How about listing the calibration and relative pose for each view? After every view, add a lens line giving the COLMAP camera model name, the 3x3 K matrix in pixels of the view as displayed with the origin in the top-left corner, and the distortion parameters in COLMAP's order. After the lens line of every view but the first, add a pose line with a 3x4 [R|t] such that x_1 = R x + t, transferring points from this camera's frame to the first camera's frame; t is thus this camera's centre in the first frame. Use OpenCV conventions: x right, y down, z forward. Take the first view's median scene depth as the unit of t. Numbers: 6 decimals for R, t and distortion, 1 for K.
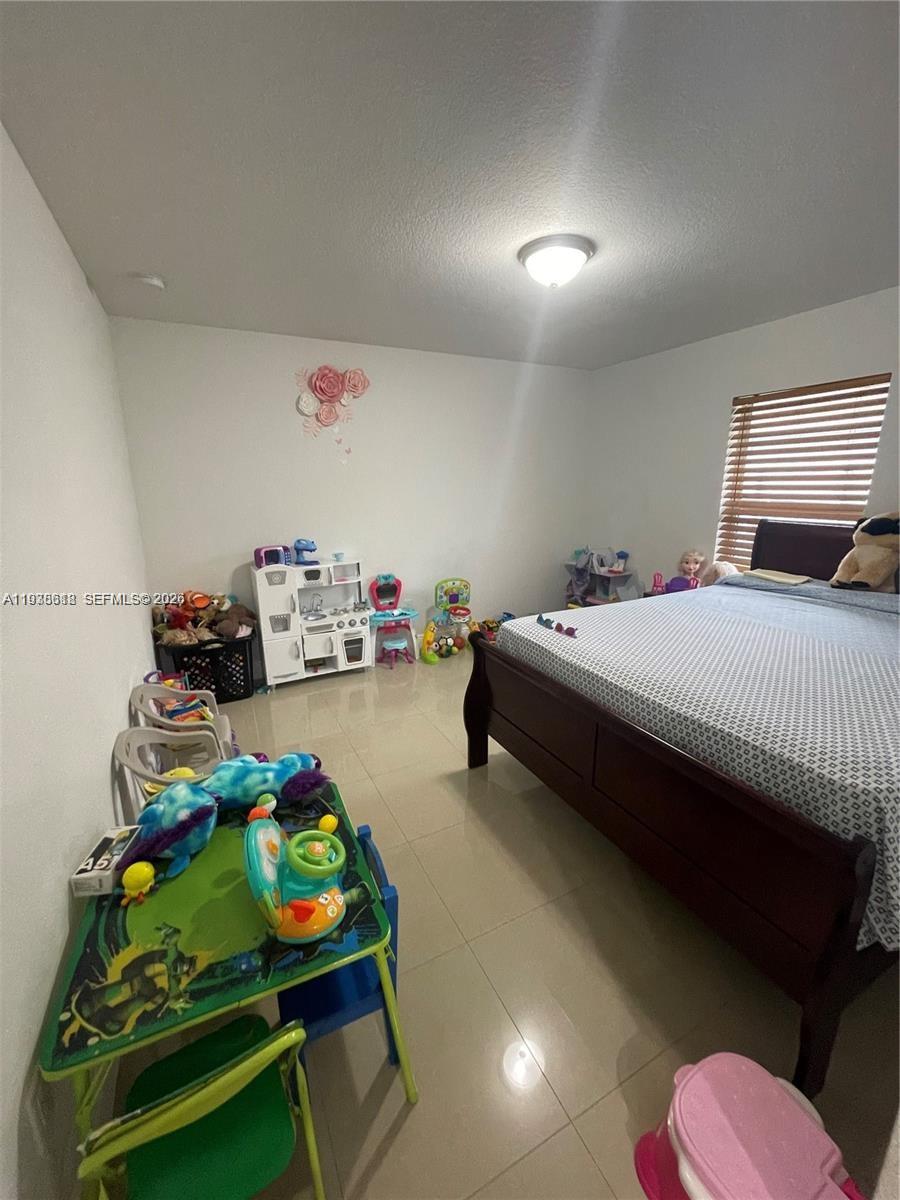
lens RADIAL K [[482.9, 0, 451.8], [0, 482.9, 598.8], [0, 0, 1]] dist [0.001688, 0.000044]
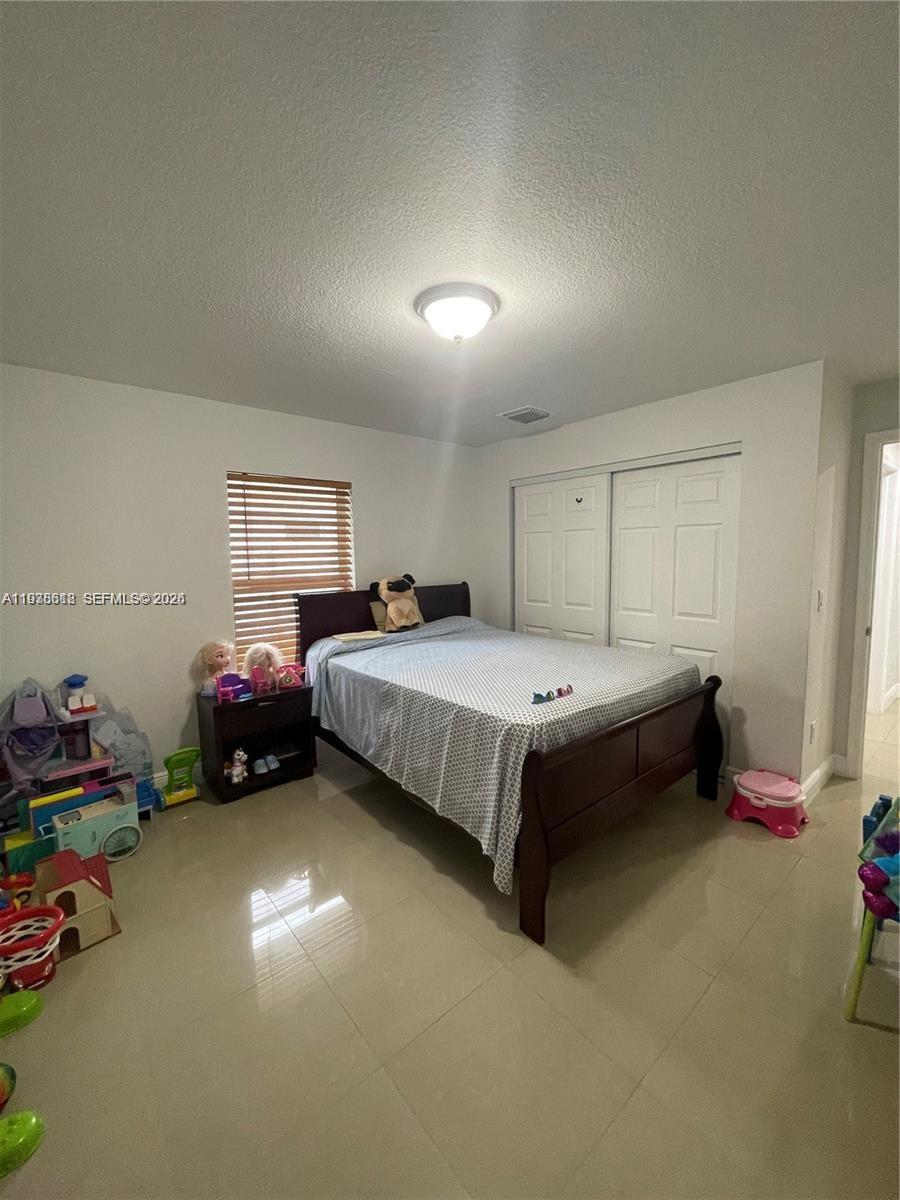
lens RADIAL K [[482.9, 0, 454.4], [0, 482.9, 601.8], [0, 0, 1]] dist [0.001688, 0.000044]
pose [[-0.227330, -0.089041, 0.969739, -0.505641], [0.239938, 0.959990, 0.144393, -0.234959], [-0.943796, 0.265502, -0.196870, 0.965856]]
